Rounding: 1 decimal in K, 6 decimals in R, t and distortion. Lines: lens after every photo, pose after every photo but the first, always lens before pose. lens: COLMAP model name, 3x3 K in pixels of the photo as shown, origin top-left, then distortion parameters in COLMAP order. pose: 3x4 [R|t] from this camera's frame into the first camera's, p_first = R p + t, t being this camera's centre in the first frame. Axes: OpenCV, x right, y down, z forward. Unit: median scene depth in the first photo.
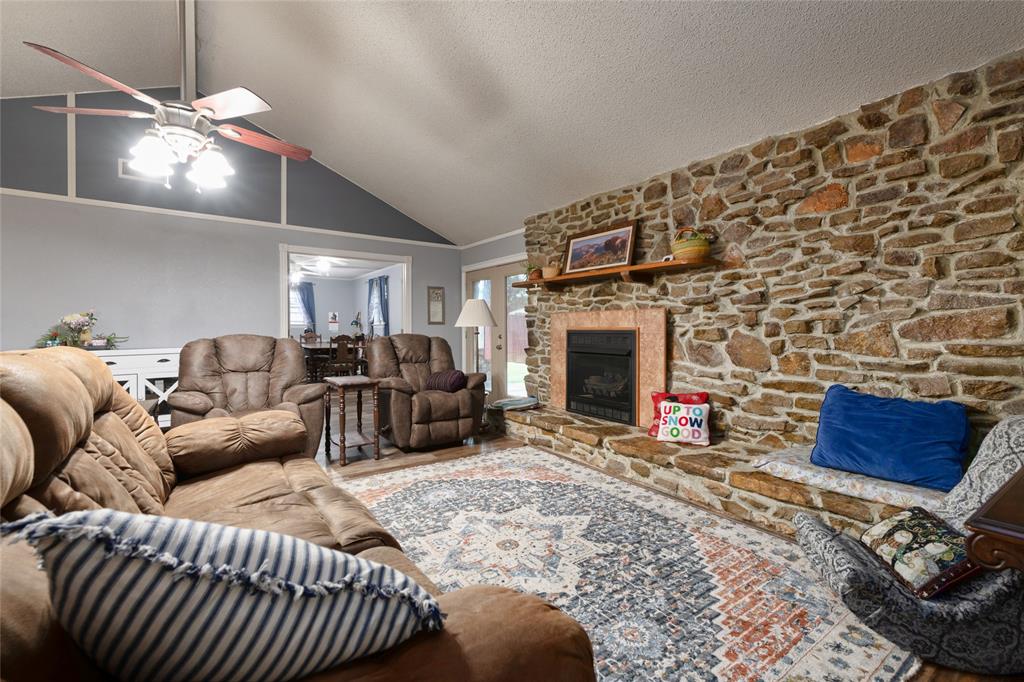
lens RADIAL K [[446.4, 0, 527.8], [0, 446.4, 330.5], [0, 0, 1]] dist [0.002685, -0.000086]
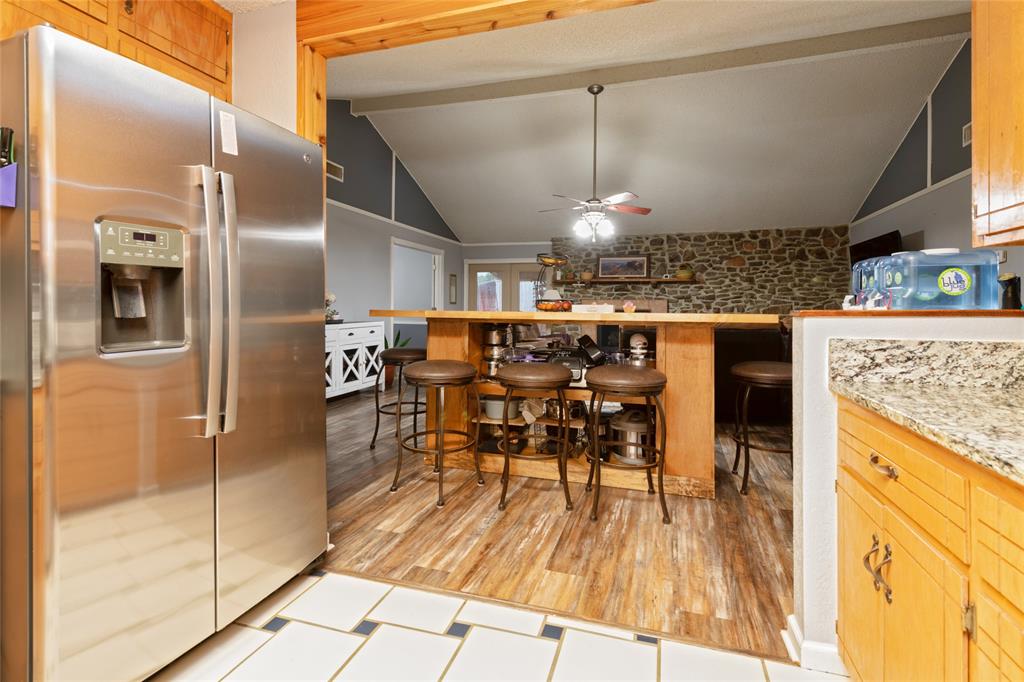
lens RADIAL K [[456.9, 0, 532.9], [0, 456.9, 306.4], [0, 0, 1]] dist [0.014738, -0.000859]
pose [[0.787828, 0.008690, 0.615834, -1.757955], [-0.006603, 0.999962, -0.005664, -0.003833], [-0.615860, 0.000396, 0.787855, -0.349410]]
